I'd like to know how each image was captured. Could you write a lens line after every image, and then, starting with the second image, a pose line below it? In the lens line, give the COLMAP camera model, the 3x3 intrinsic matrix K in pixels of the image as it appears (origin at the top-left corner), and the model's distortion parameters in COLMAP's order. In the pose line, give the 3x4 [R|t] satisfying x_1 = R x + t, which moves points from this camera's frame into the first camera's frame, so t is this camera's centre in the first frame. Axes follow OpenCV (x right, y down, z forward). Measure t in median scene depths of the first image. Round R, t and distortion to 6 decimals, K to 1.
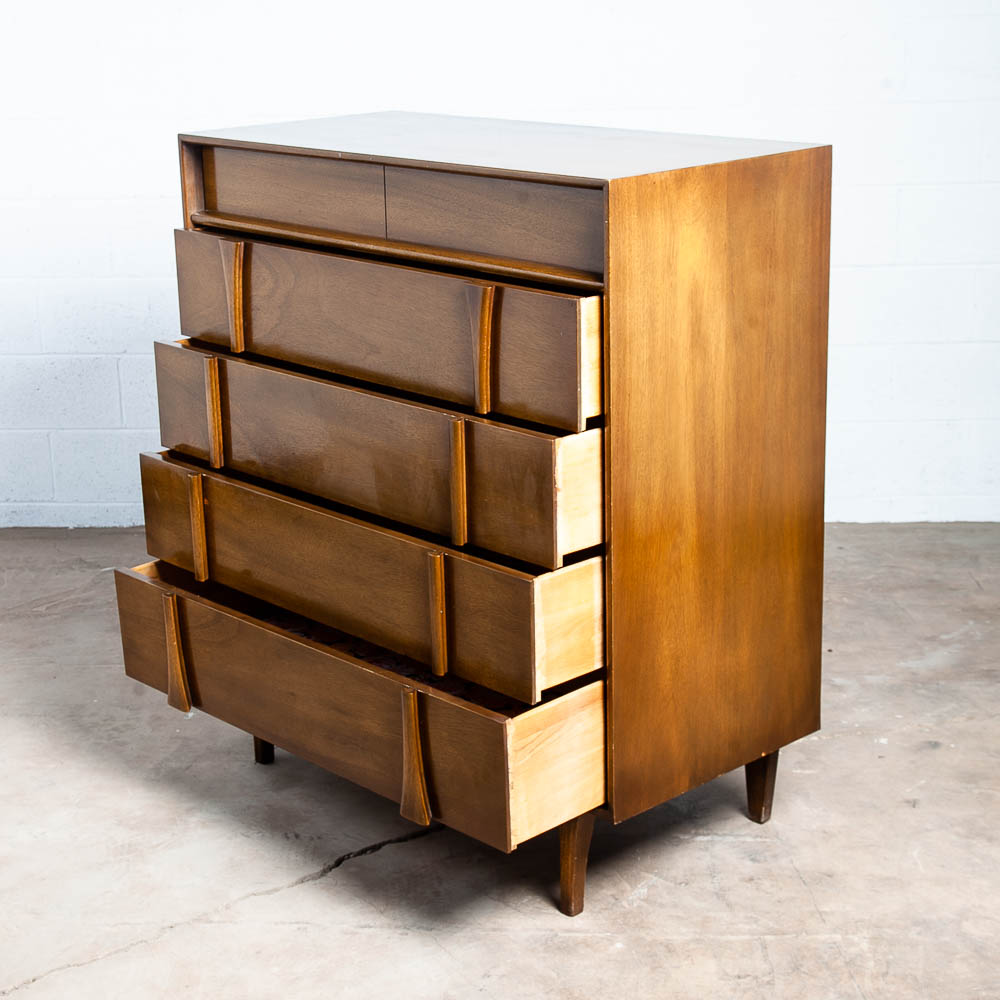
lens RADIAL K [[1756.9, 0, 493.8], [0, 1756.9, 503.4], [0, 0, 1]] dist [0.018719, 0.000000]
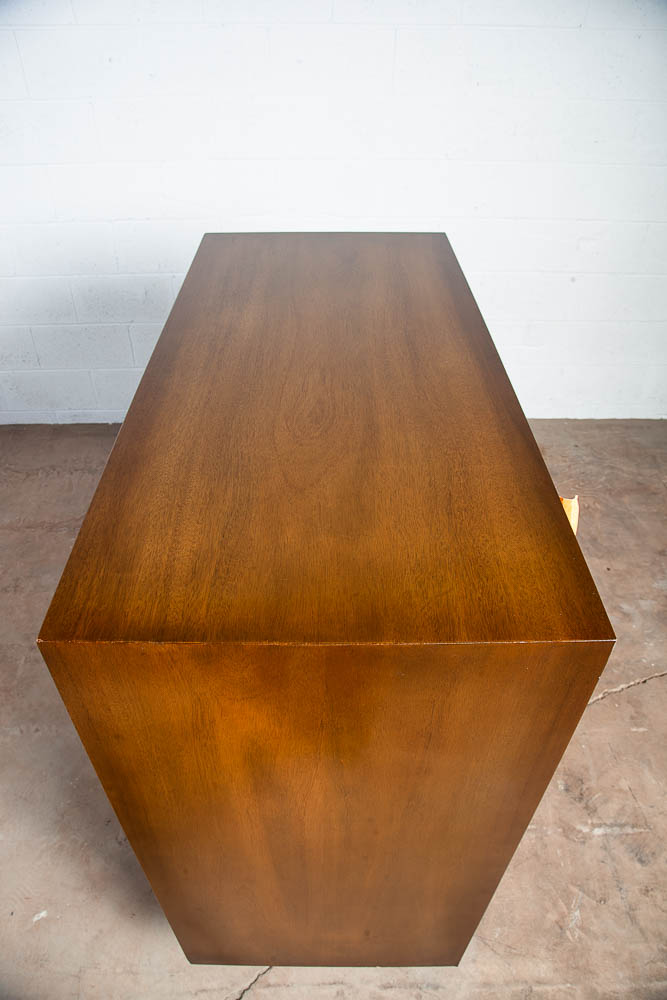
lens RADIAL K [[640.9, 0, 331.3], [0, 640.9, 503.6], [0, 0, 1]] dist [-0.080611, 0.014084]
pose [[0.997064, -0.027018, 0.071653, -0.124861], [-0.003791, 0.917129, 0.398572, -0.250040], [-0.076484, -0.397673, 0.914334, 0.653522]]
